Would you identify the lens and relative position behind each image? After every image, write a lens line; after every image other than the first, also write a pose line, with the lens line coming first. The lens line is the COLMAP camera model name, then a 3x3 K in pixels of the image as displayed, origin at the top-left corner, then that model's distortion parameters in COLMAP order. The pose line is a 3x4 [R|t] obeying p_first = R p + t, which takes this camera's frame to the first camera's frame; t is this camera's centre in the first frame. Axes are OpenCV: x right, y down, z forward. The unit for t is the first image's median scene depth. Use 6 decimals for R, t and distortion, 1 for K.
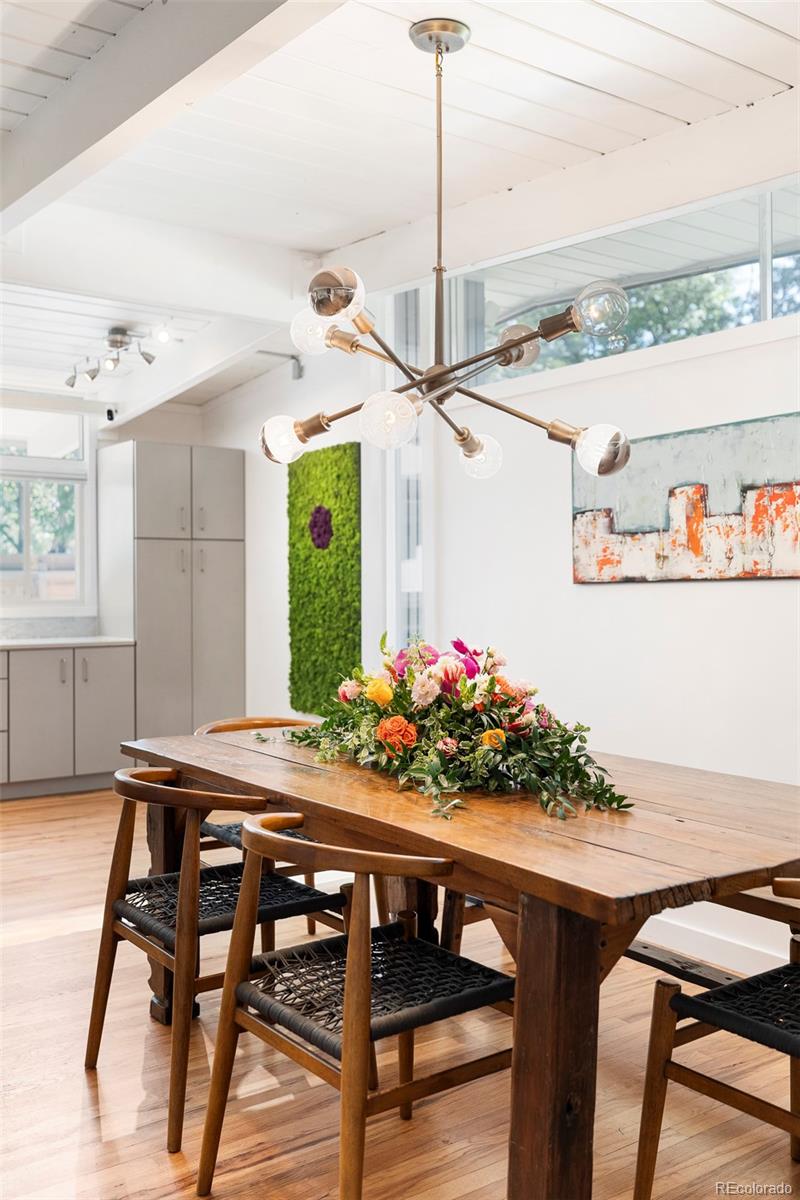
lens RADIAL K [[1109.6, 0, 400.0], [0, 1109.6, 600.0], [0, 0, 1]] dist [0.013064, 0.007700]
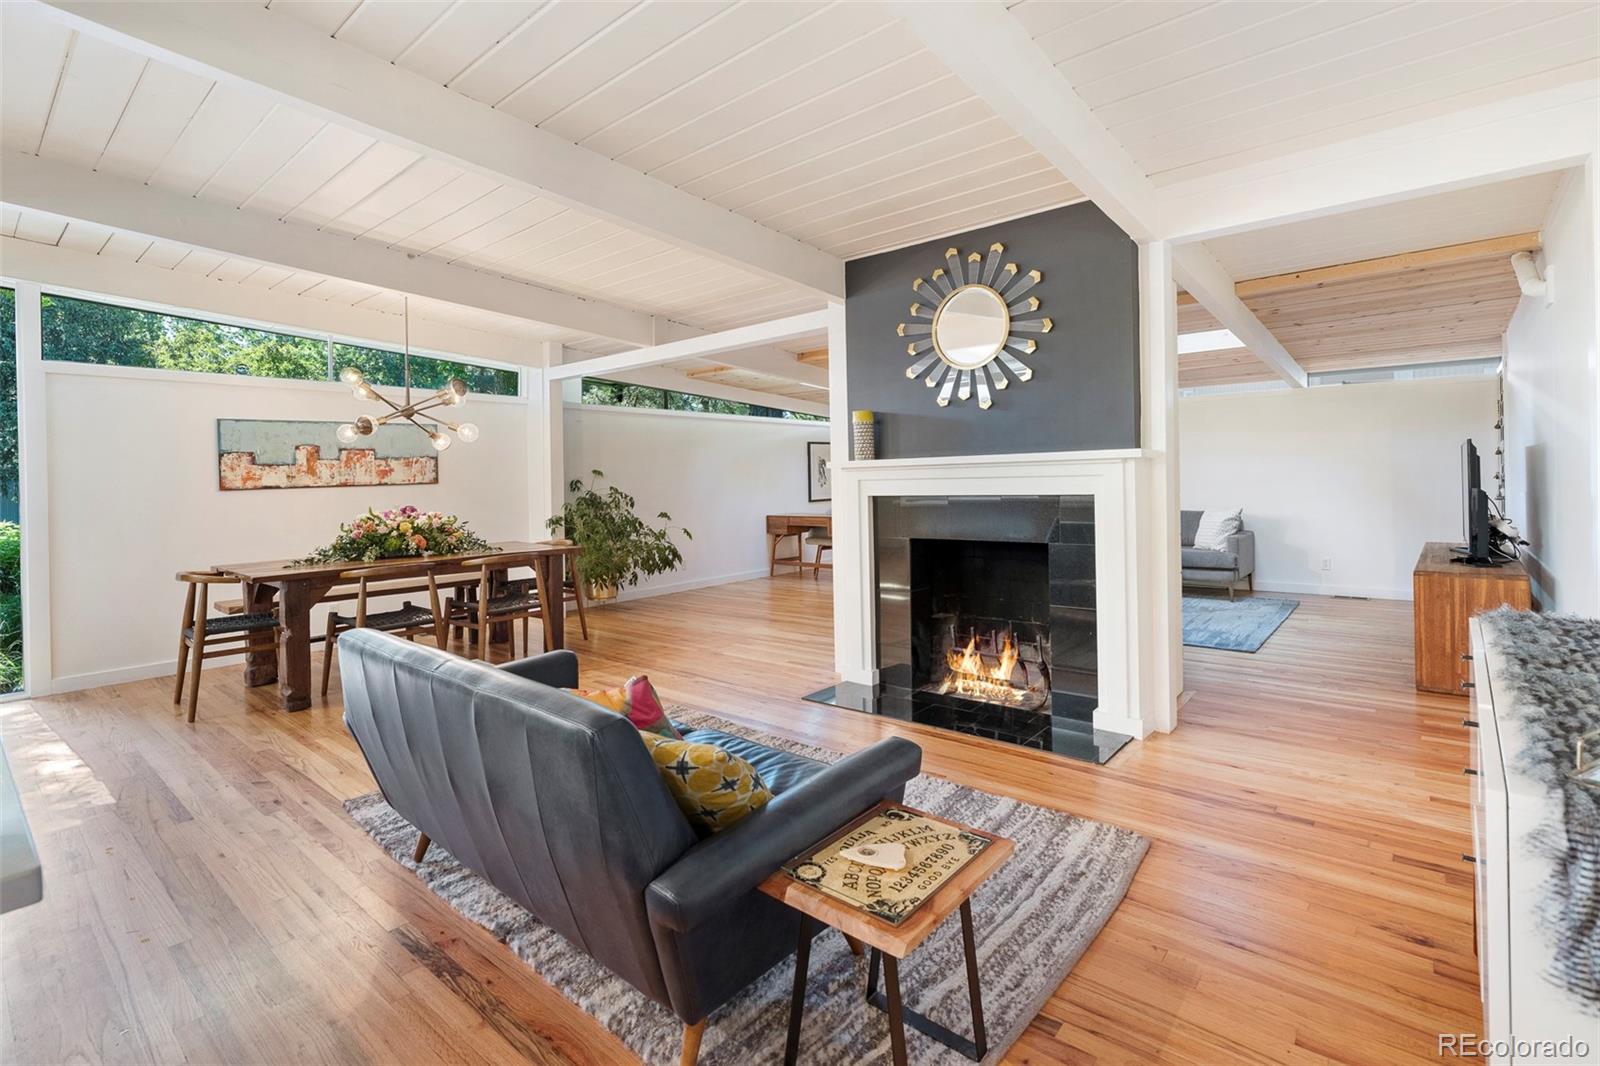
lens RADIAL K [[744.8, 0, 799.5], [0, 744.8, 474.6], [0, 0, 1]] dist [-0.003086, -0.000486]
pose [[-0.238159, 0.015635, 0.971100, -0.858496], [0.036051, 0.999324, -0.007249, 0.002400], [-0.970557, 0.033283, -0.238562, 0.225687]]
